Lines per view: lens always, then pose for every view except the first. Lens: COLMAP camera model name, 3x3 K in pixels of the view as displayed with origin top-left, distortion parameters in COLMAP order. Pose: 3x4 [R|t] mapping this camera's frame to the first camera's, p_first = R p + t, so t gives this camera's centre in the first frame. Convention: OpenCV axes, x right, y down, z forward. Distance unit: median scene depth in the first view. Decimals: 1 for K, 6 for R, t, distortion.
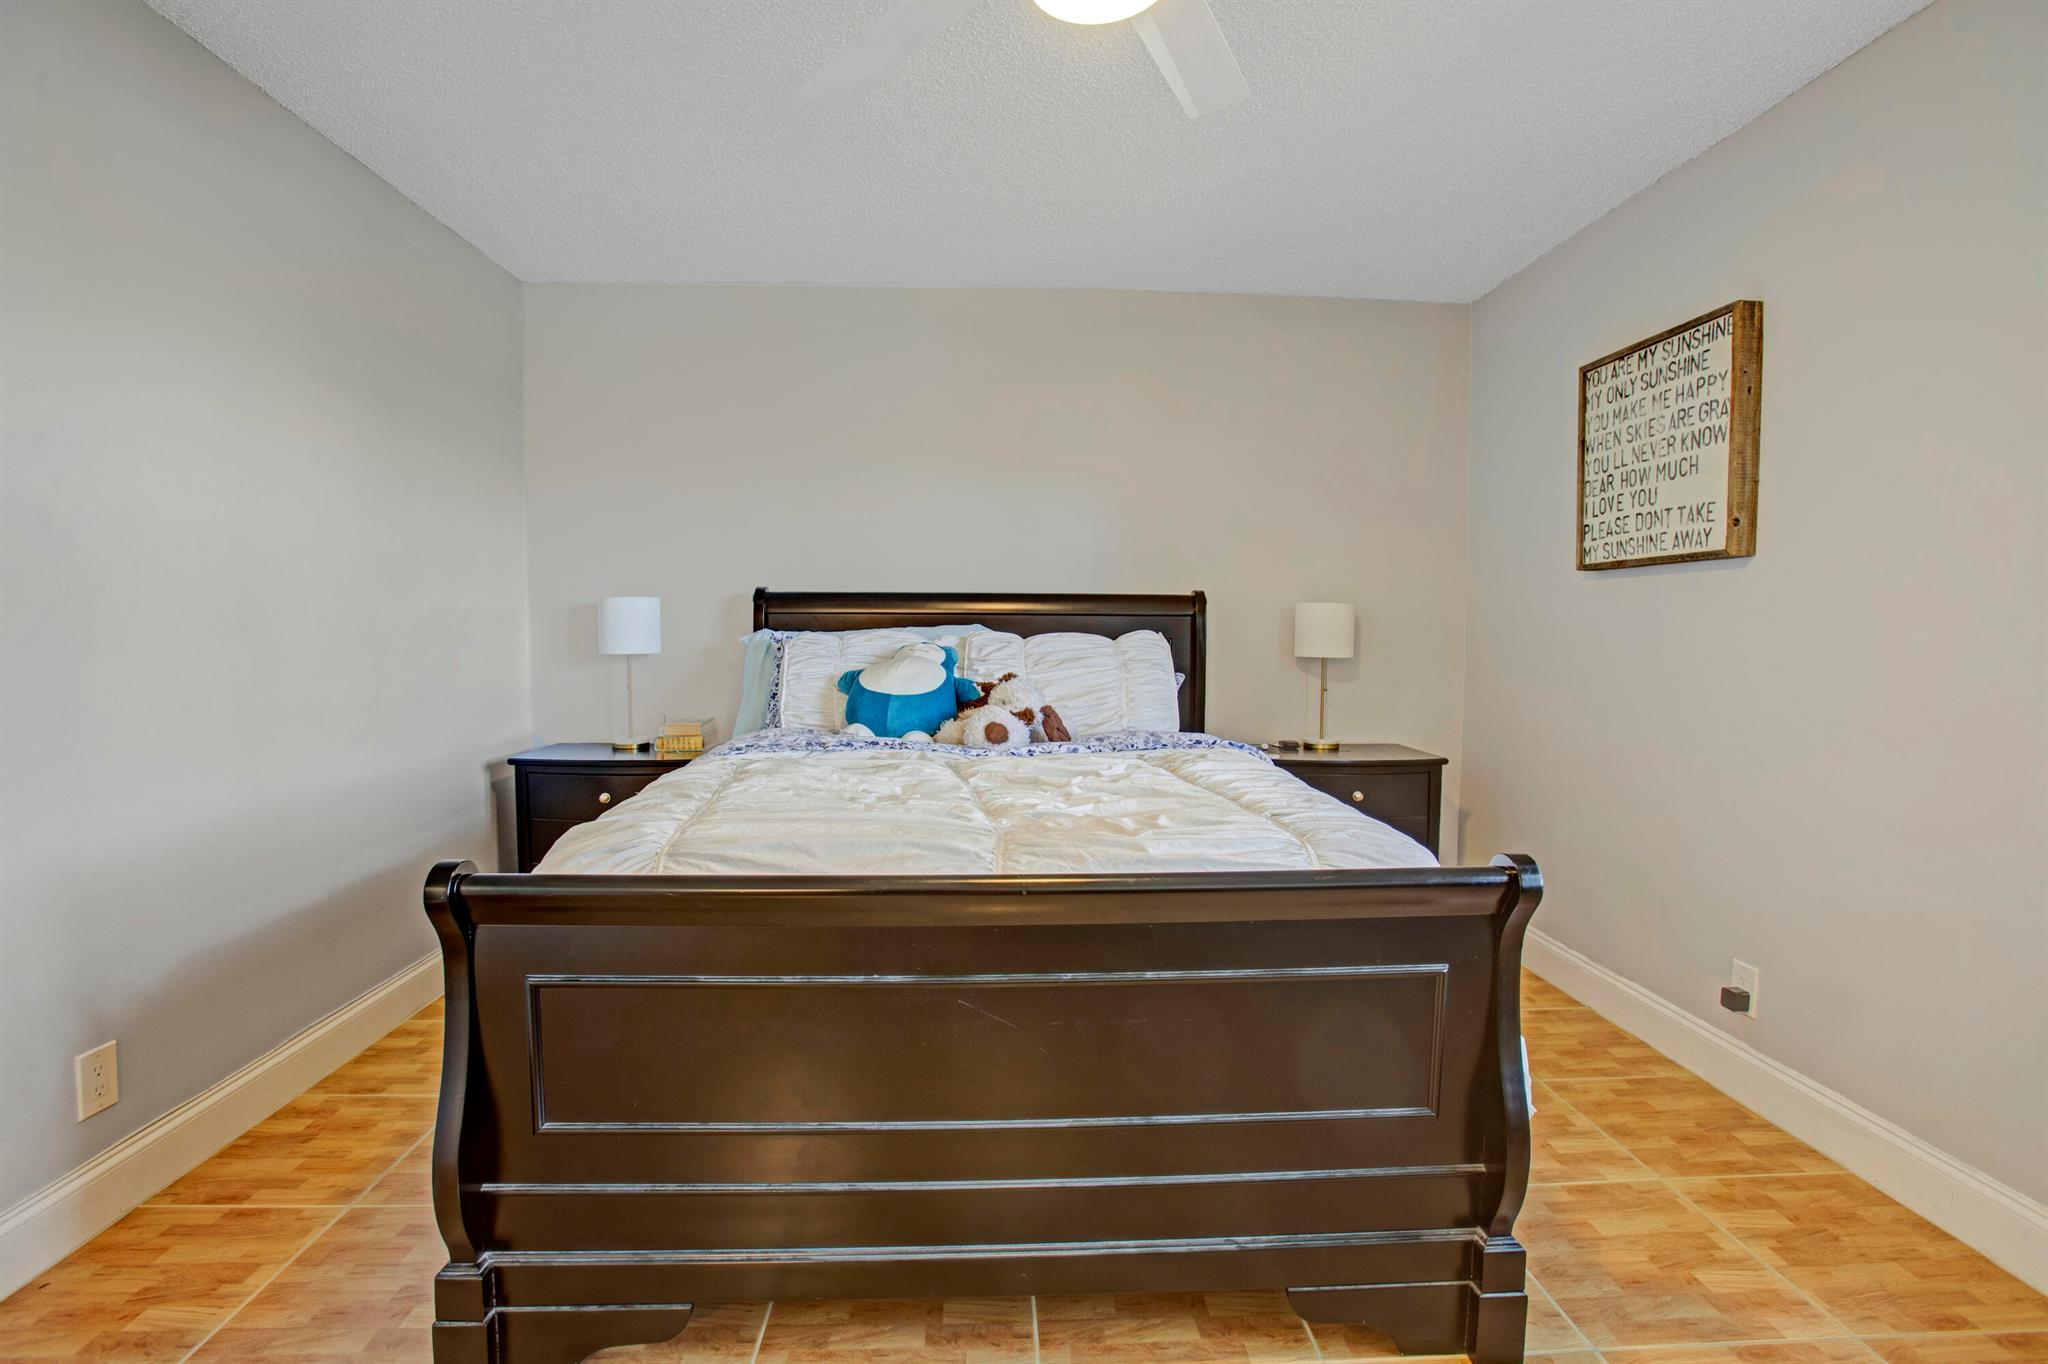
lens RADIAL K [[942.5, 0, 1025.0], [0, 942.5, 733.2], [0, 0, 1]] dist [-0.062649, 0.020823]
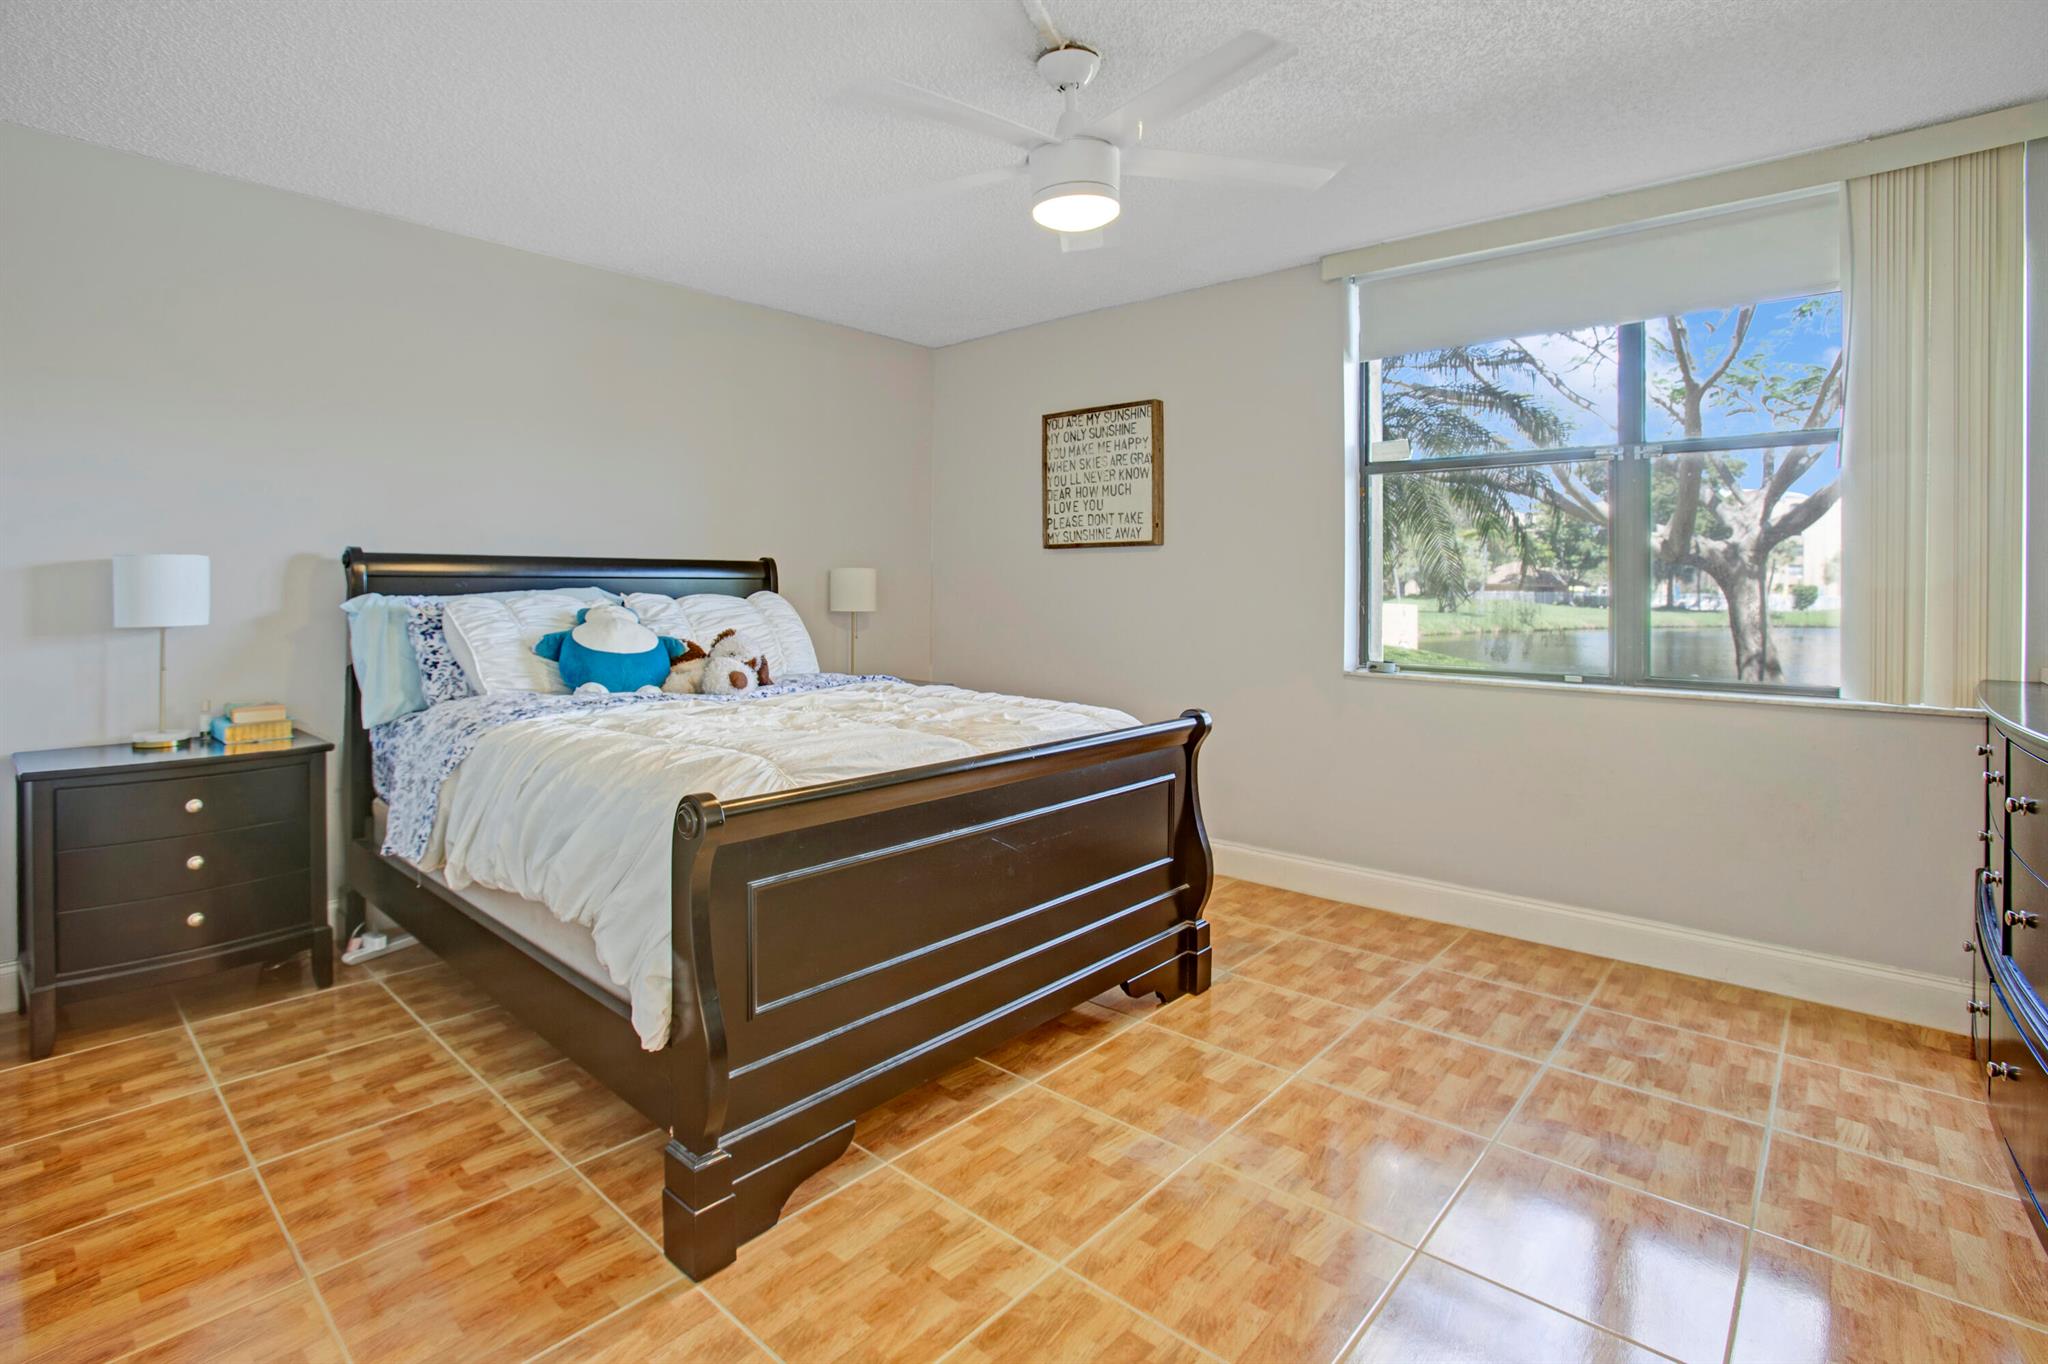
lens RADIAL K [[953.8, 0, 1007.4], [0, 953.8, 676.2], [0, 0, 1]] dist [-0.088178, 0.038123]
pose [[0.709212, -0.067321, 0.701774, -0.605299], [0.079327, 0.996729, 0.015448, 0.002460], [-0.700518, 0.044714, 0.712232, -0.058752]]
